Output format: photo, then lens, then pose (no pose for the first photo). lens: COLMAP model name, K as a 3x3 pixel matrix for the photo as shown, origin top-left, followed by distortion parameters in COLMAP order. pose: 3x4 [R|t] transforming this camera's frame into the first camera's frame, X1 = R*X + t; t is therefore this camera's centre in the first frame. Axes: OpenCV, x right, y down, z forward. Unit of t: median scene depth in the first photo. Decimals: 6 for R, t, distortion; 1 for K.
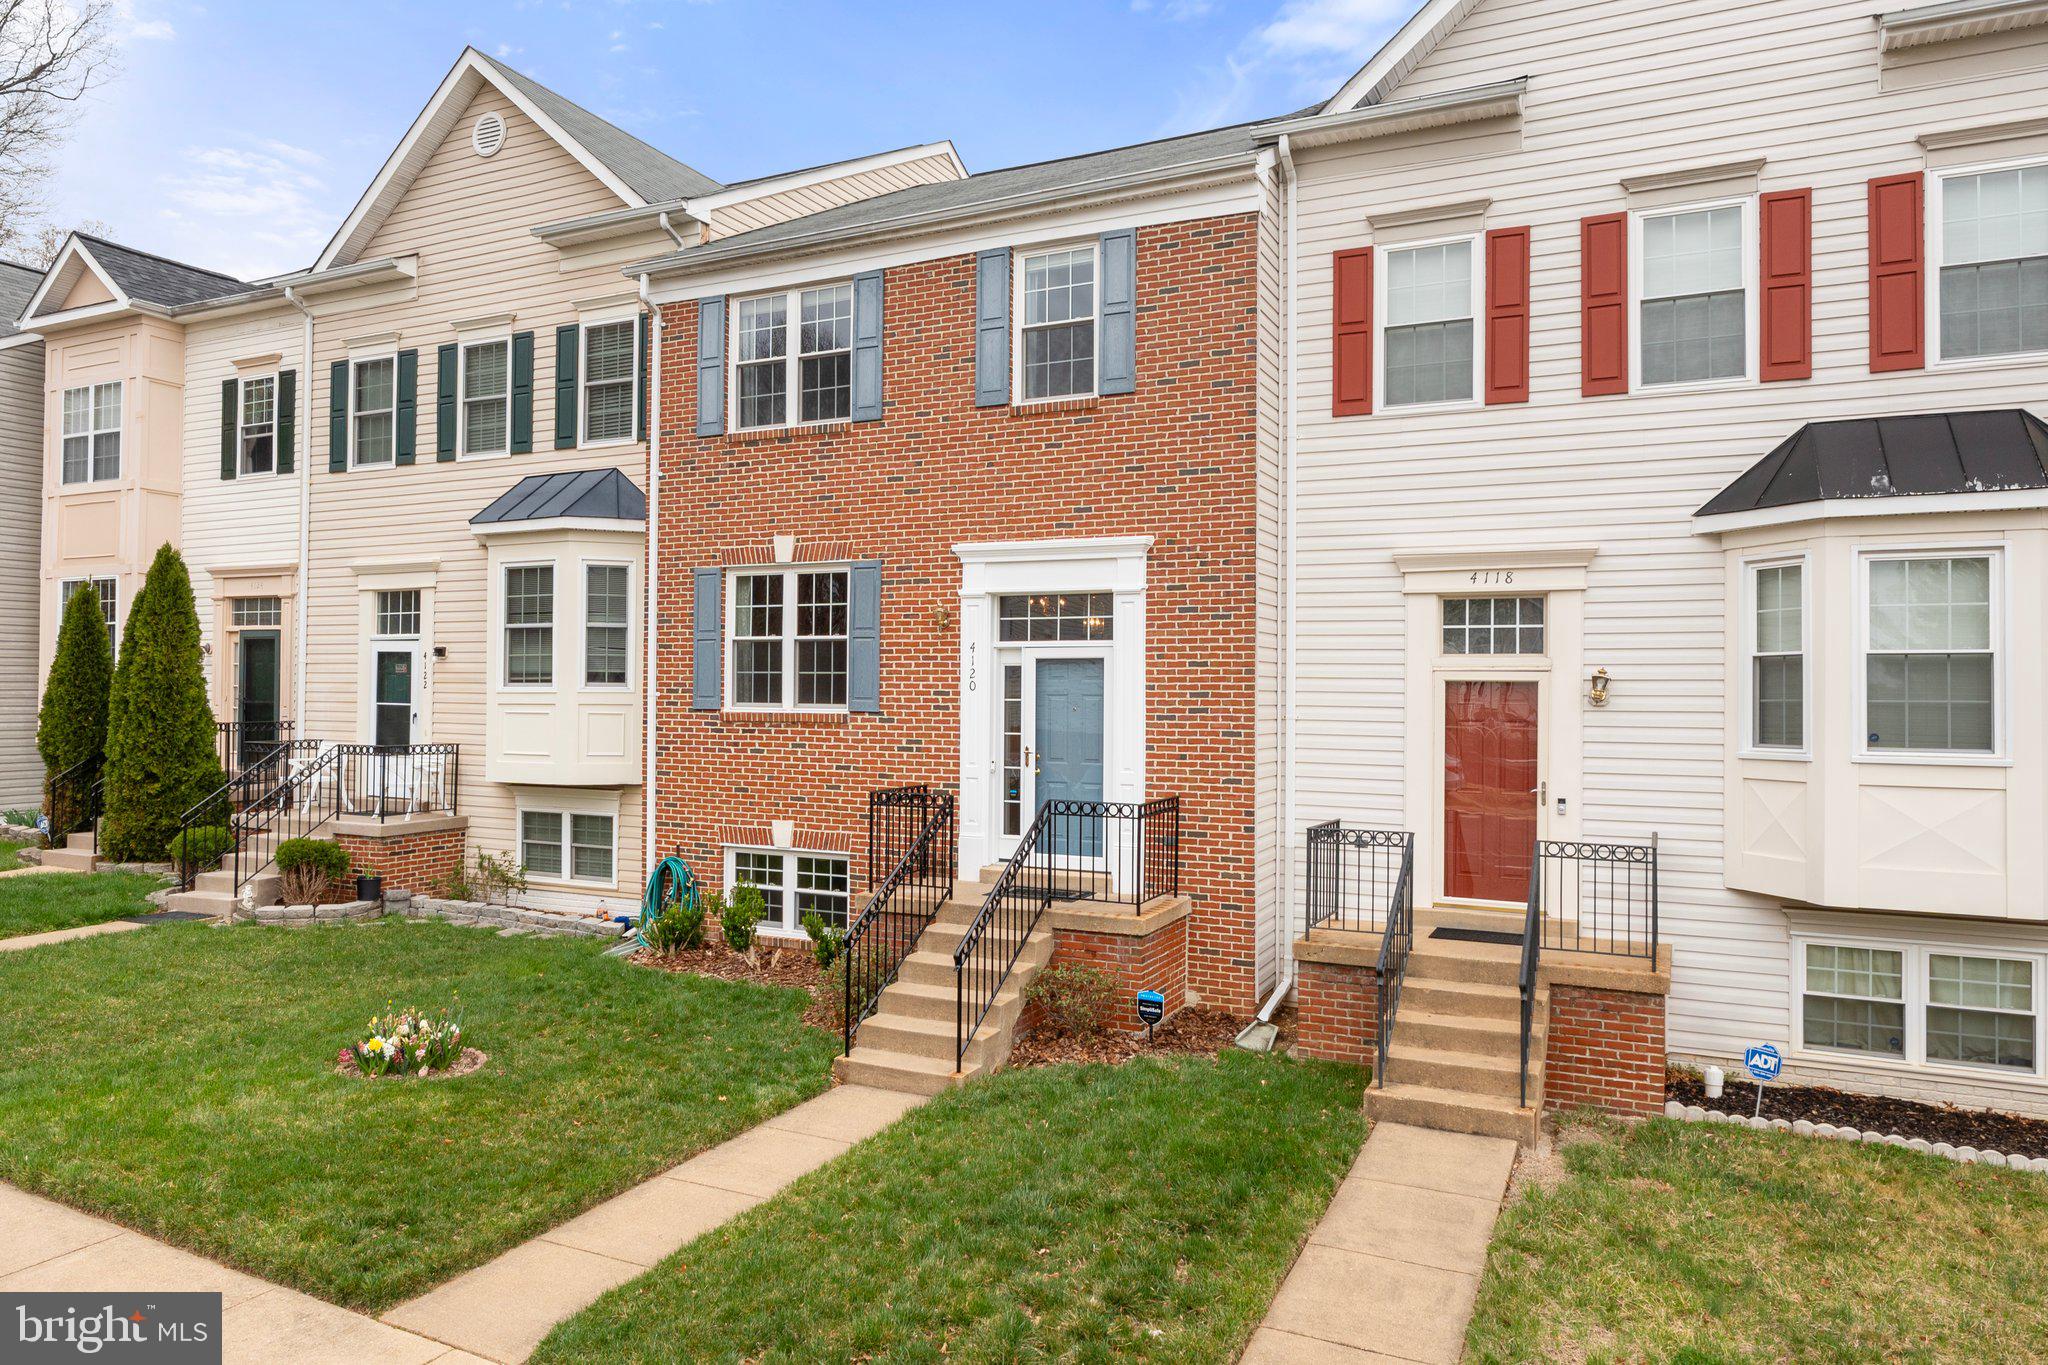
lens RADIAL K [[1362.3, 0, 1020.4], [0, 1362.3, 593.7], [0, 0, 1]] dist [-0.002380, -0.000550]
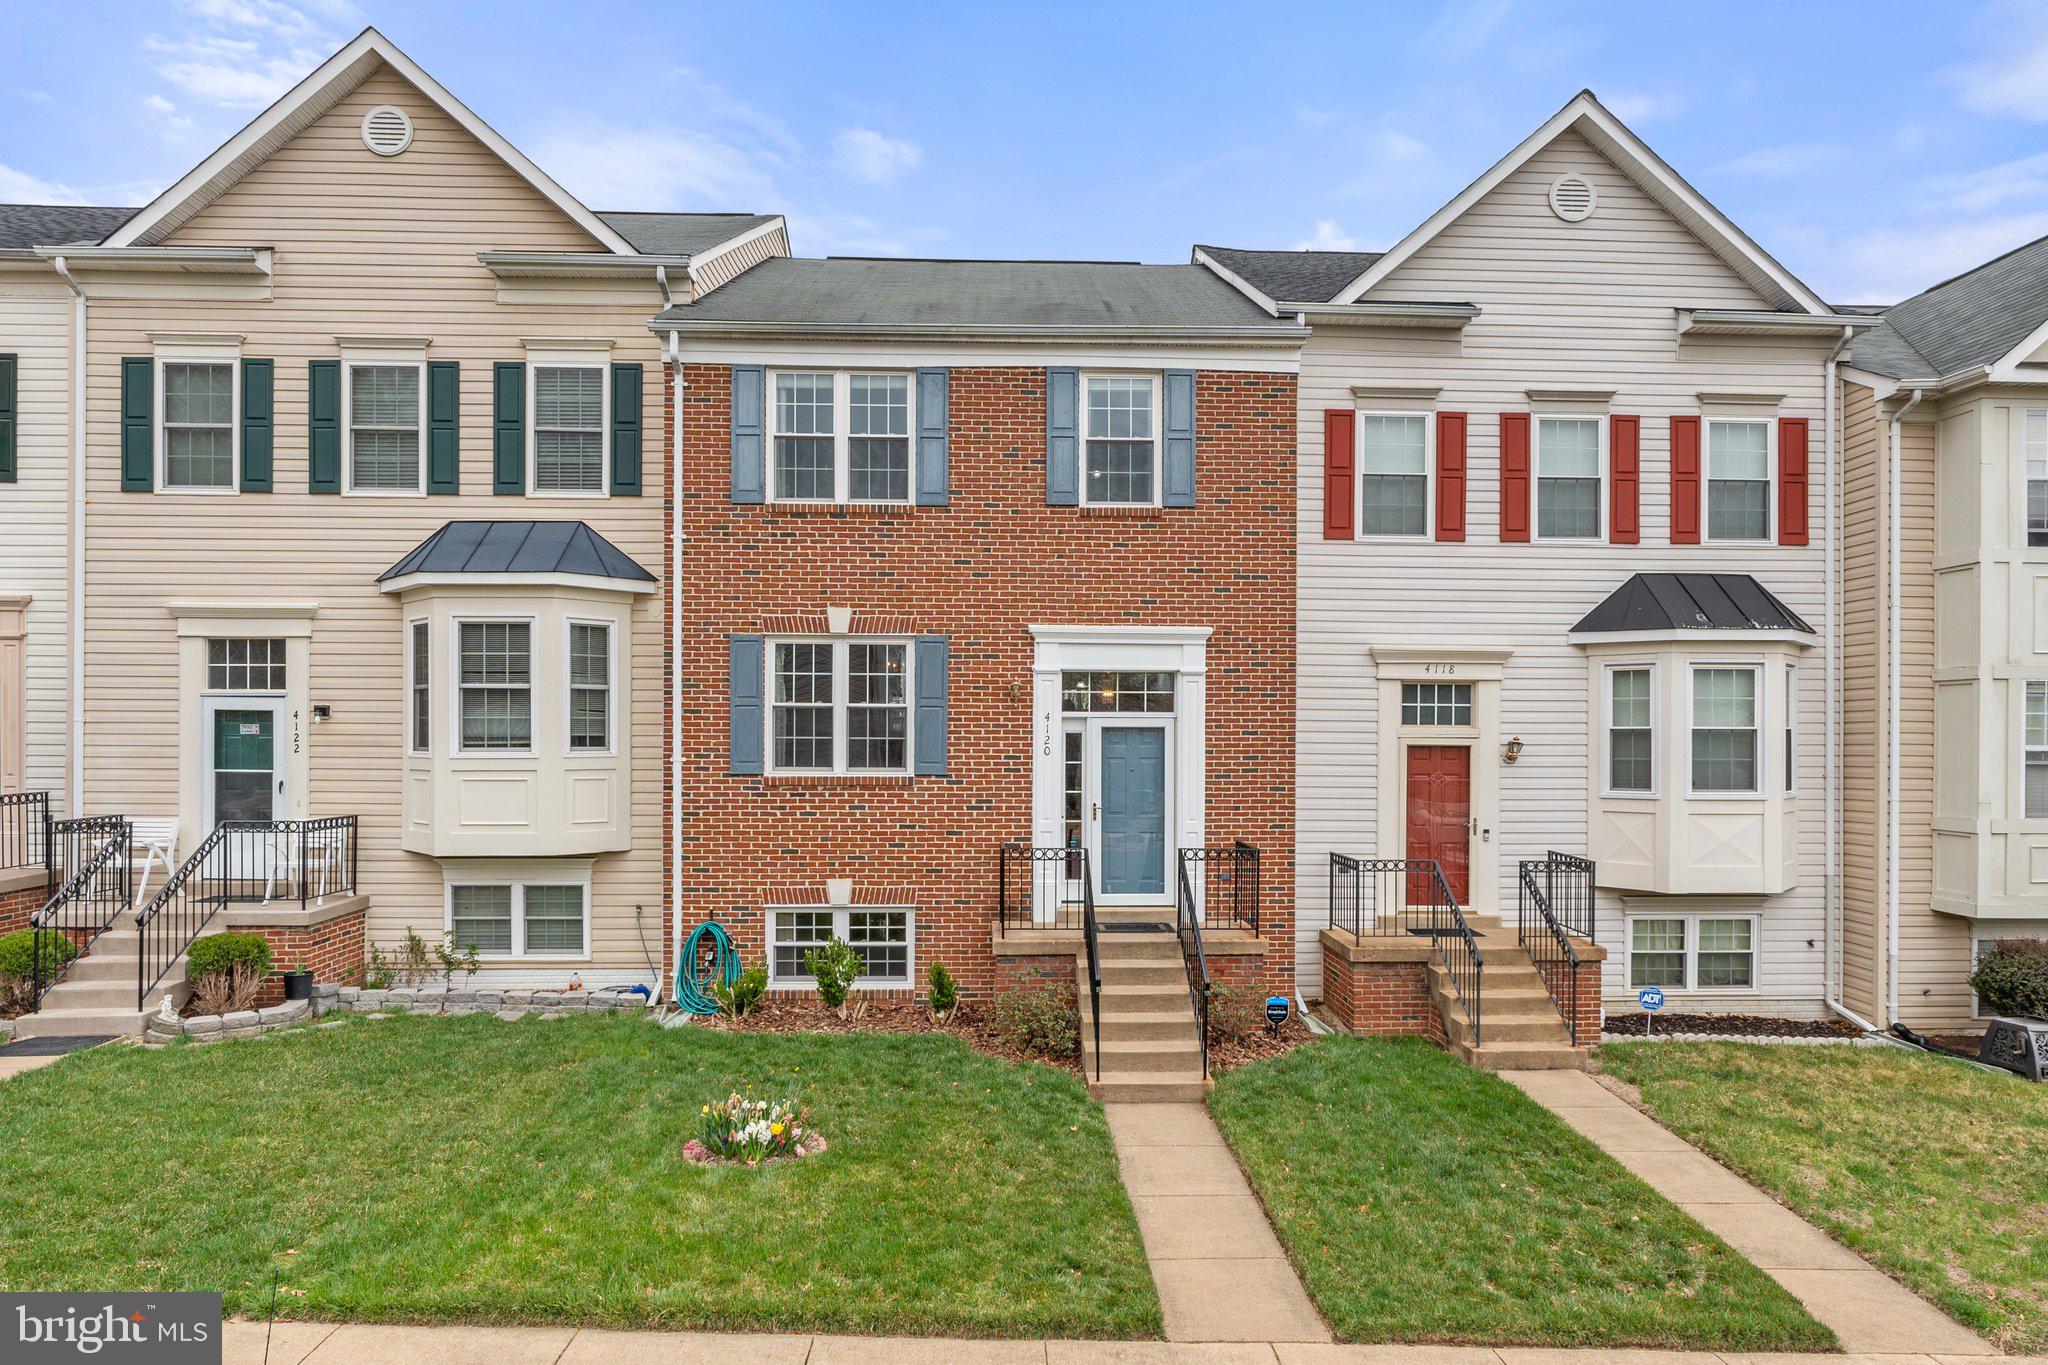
lens RADIAL K [[1285.8, 0, 1032.7], [0, 1285.8, 655.2], [0, 0, 1]] dist [-0.004435, -0.000642]
pose [[0.873207, 0.023738, 0.486772, -0.581884], [-0.033351, 0.999382, 0.011092, -0.024262], [-0.486208, -0.025920, 0.873459, 0.071488]]
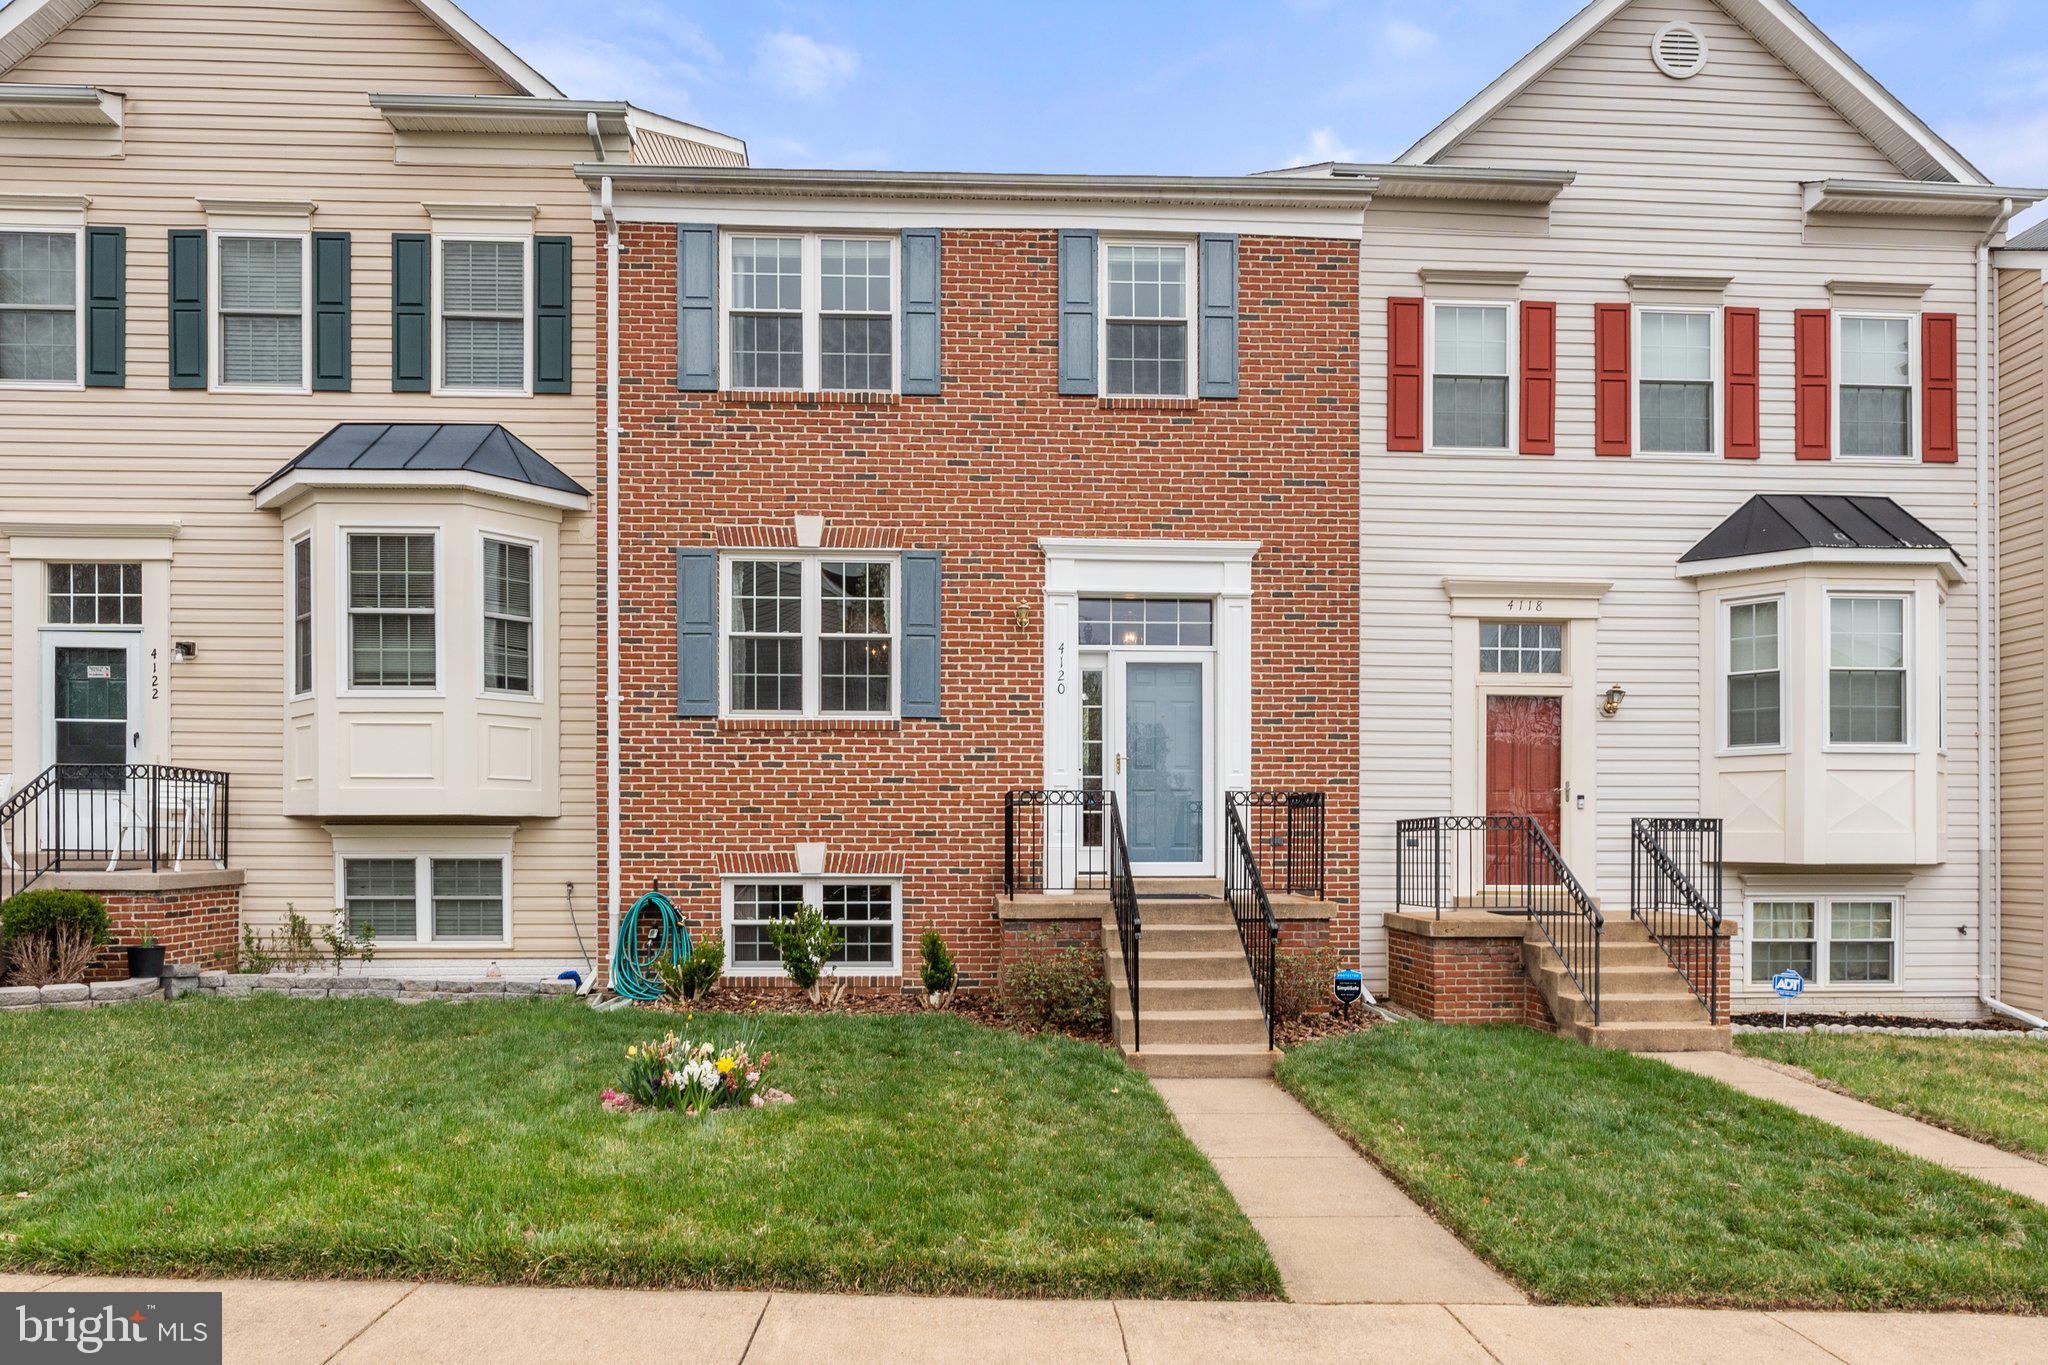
lens RADIAL K [[1304.9, 0, 1016.2], [0, 1304.9, 789.1], [0, 0, 1]] dist [-0.005764, 0.000464]
pose [[0.870671, 0.015969, 0.491606, -0.514880], [-0.030336, 0.999313, 0.021267, 0.121051], [-0.490929, -0.033430, 0.870558, 0.232402]]
